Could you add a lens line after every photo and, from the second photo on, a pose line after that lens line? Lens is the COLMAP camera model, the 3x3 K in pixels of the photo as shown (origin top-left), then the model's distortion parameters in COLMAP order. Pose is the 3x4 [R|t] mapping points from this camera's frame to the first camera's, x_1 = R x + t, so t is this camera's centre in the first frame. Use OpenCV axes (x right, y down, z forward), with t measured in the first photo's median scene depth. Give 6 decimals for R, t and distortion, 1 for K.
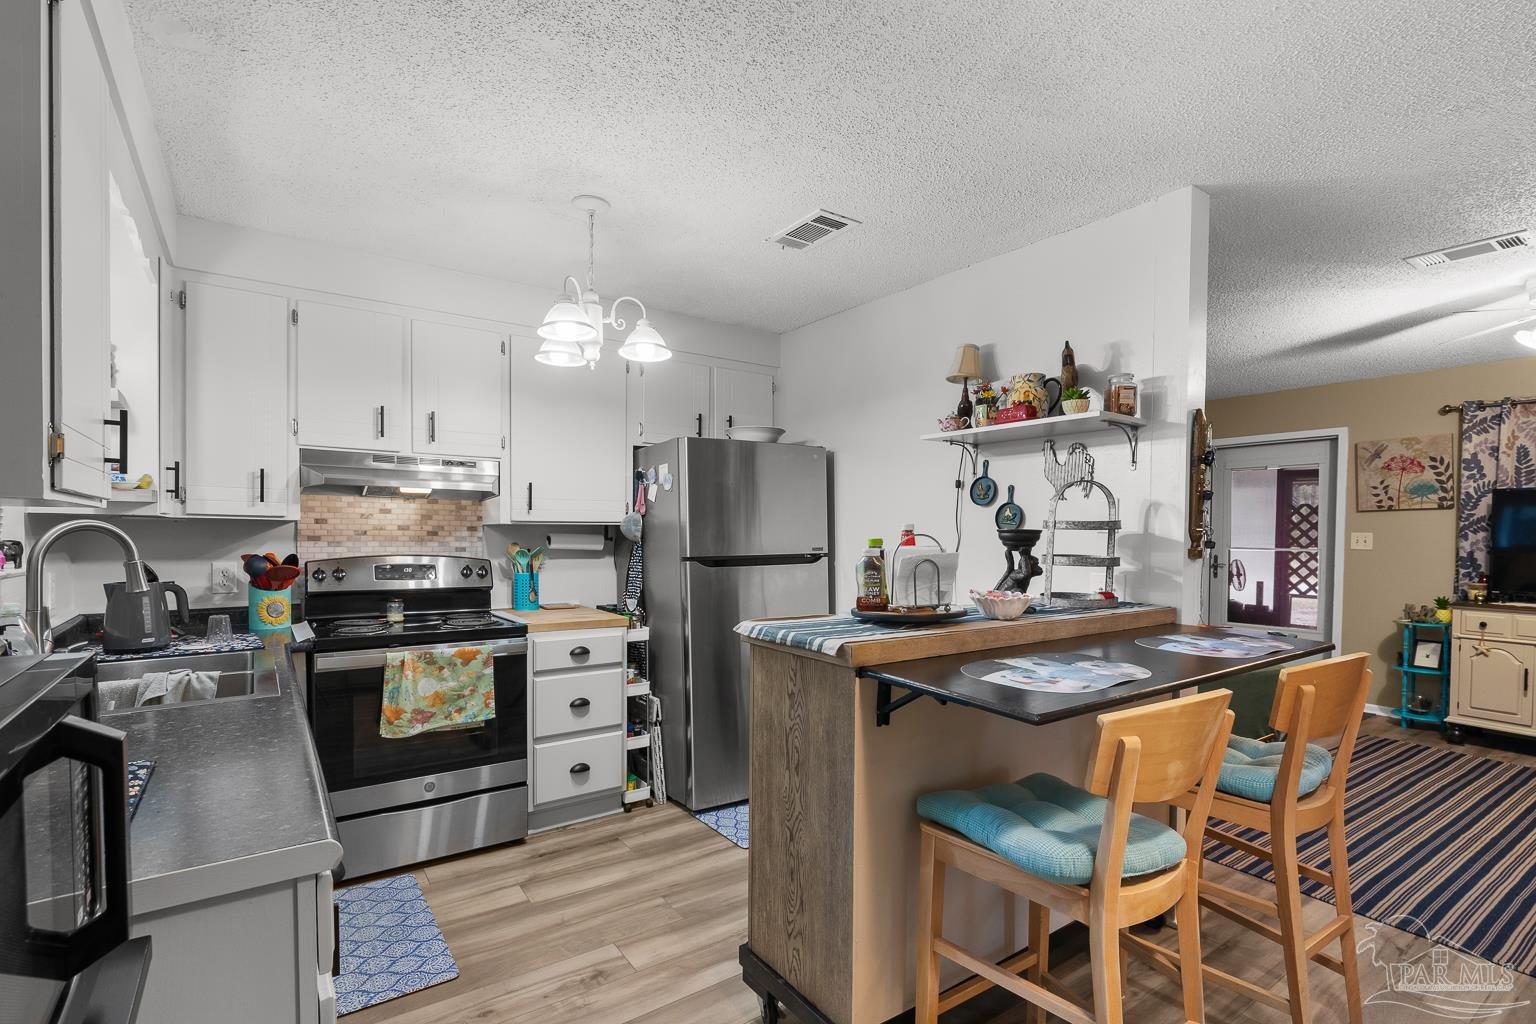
lens RADIAL K [[721.6, 0, 741.1], [0, 721.6, 550.5], [0, 0, 1]] dist [-0.001138, -0.000308]
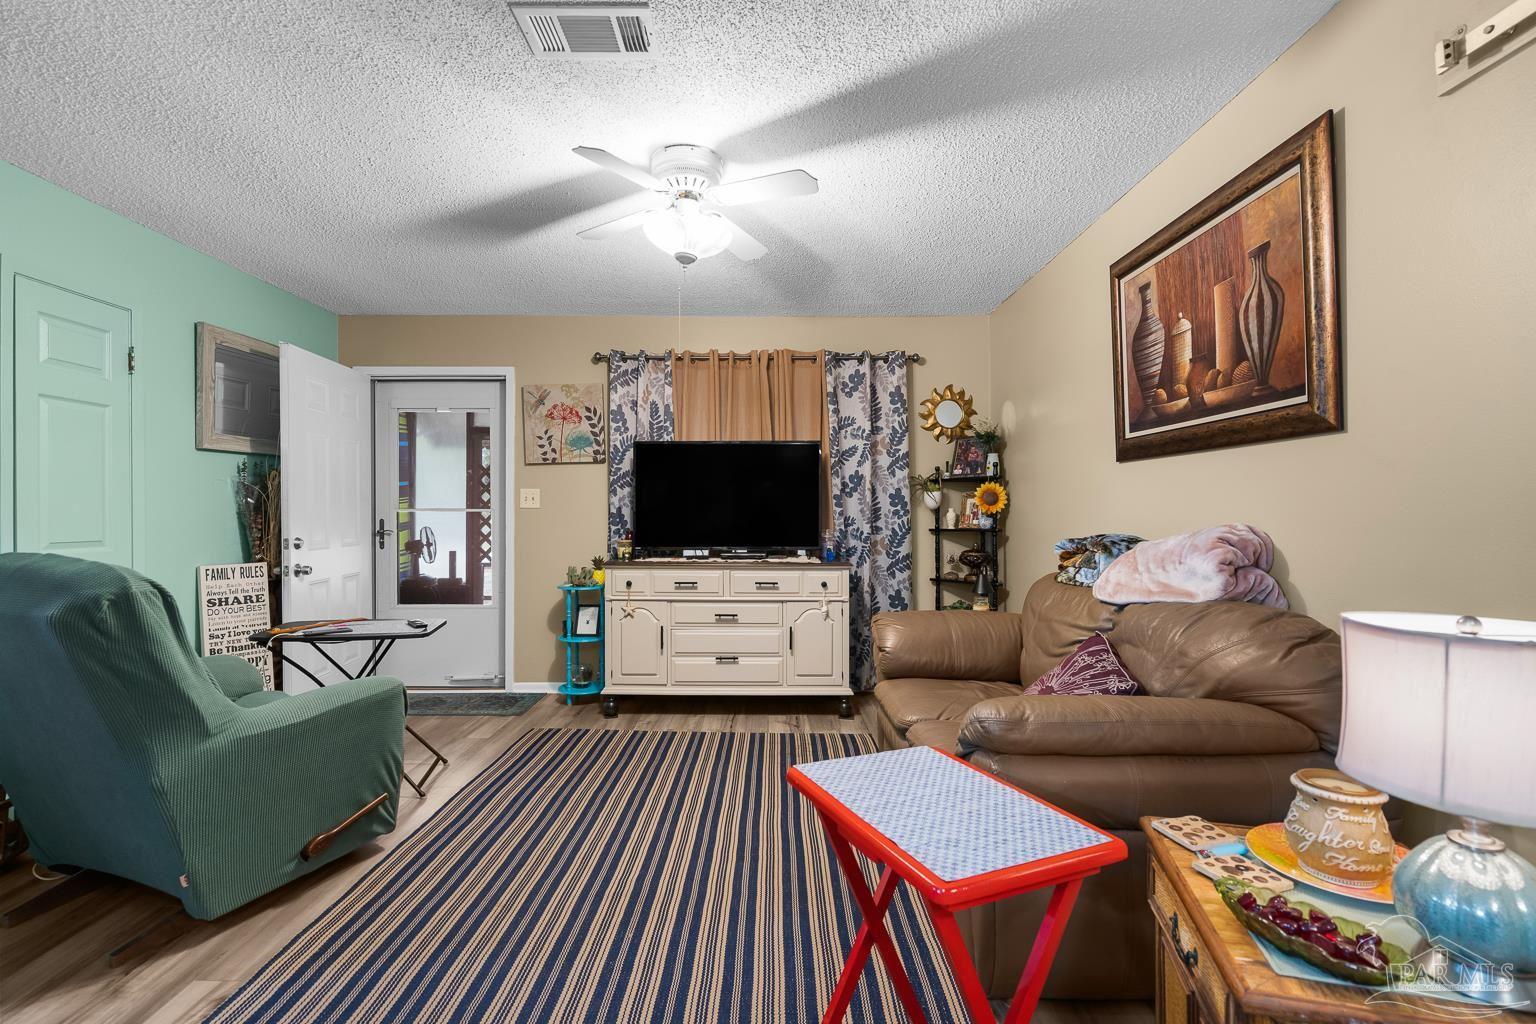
lens RADIAL K [[703.3, 0, 768.0], [0, 703.3, 512.0], [0, 0, 1]] dist [-0.002441, 0.000003]
pose [[0.554594, -0.004353, 0.832110, 0.337765], [0.025348, 0.999611, -0.011665, 0.022956], [-0.831735, 0.027562, 0.554489, 0.310961]]
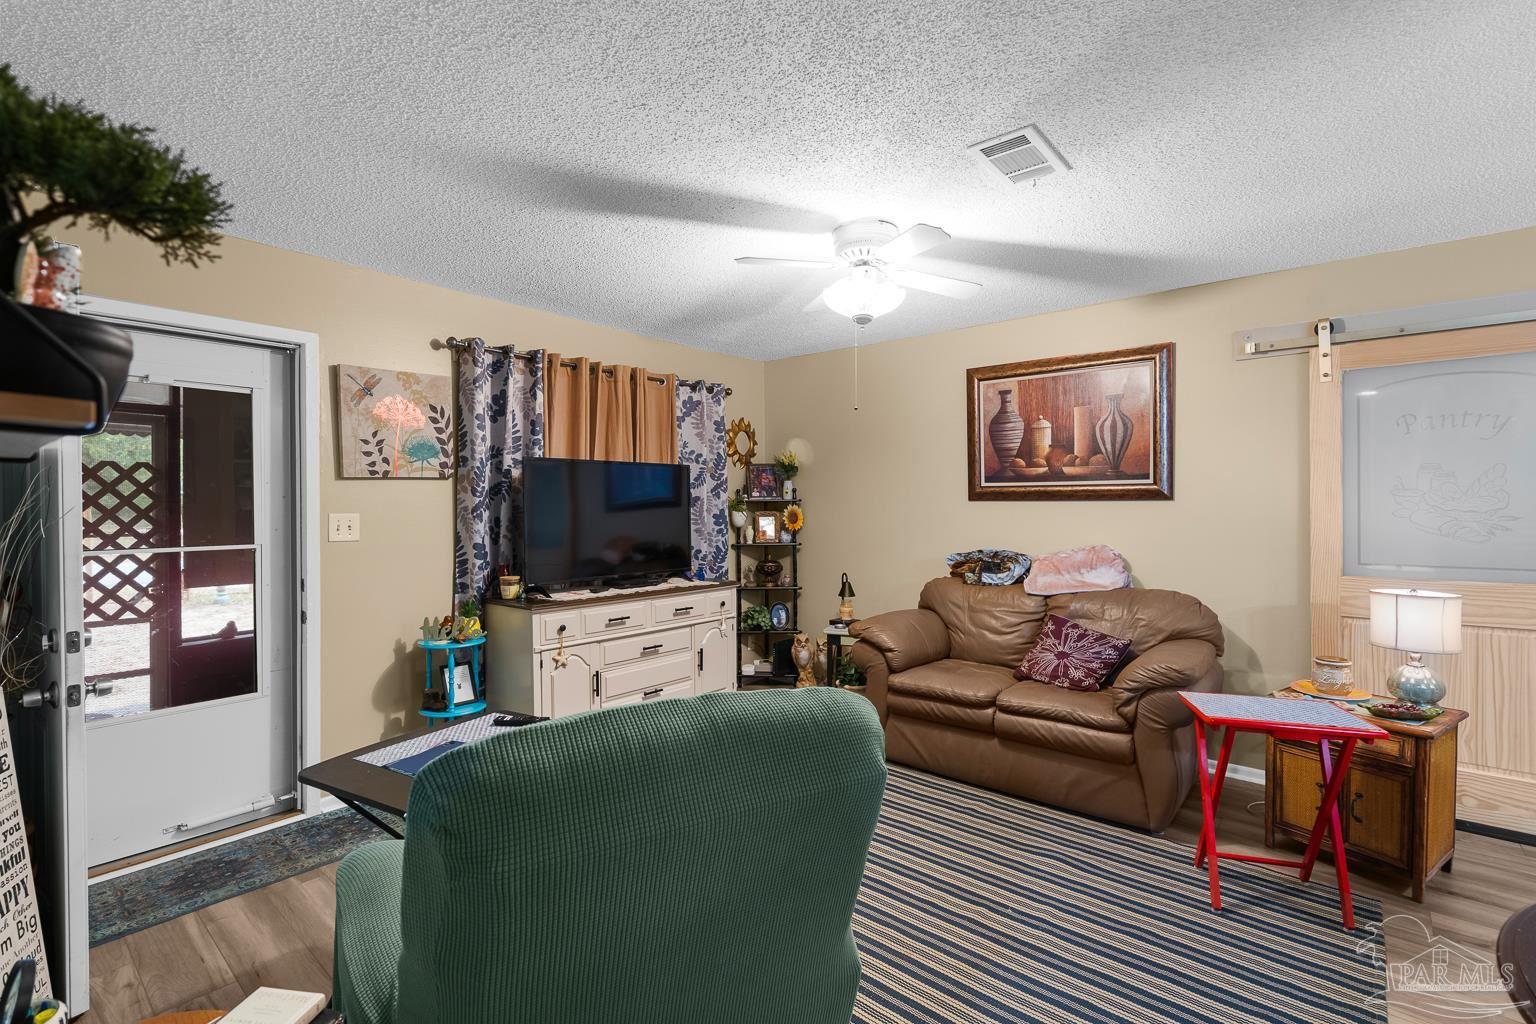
lens RADIAL K [[701.6, 0, 771.3], [0, 701.6, 502.7], [0, 0, 1]] dist [-0.000234, 0.000110]
pose [[-0.275724, -0.005011, 0.961224, 0.206118], [0.026100, 0.999579, 0.012698, -0.034830], [-0.960882, 0.028589, -0.275477, 0.891229]]
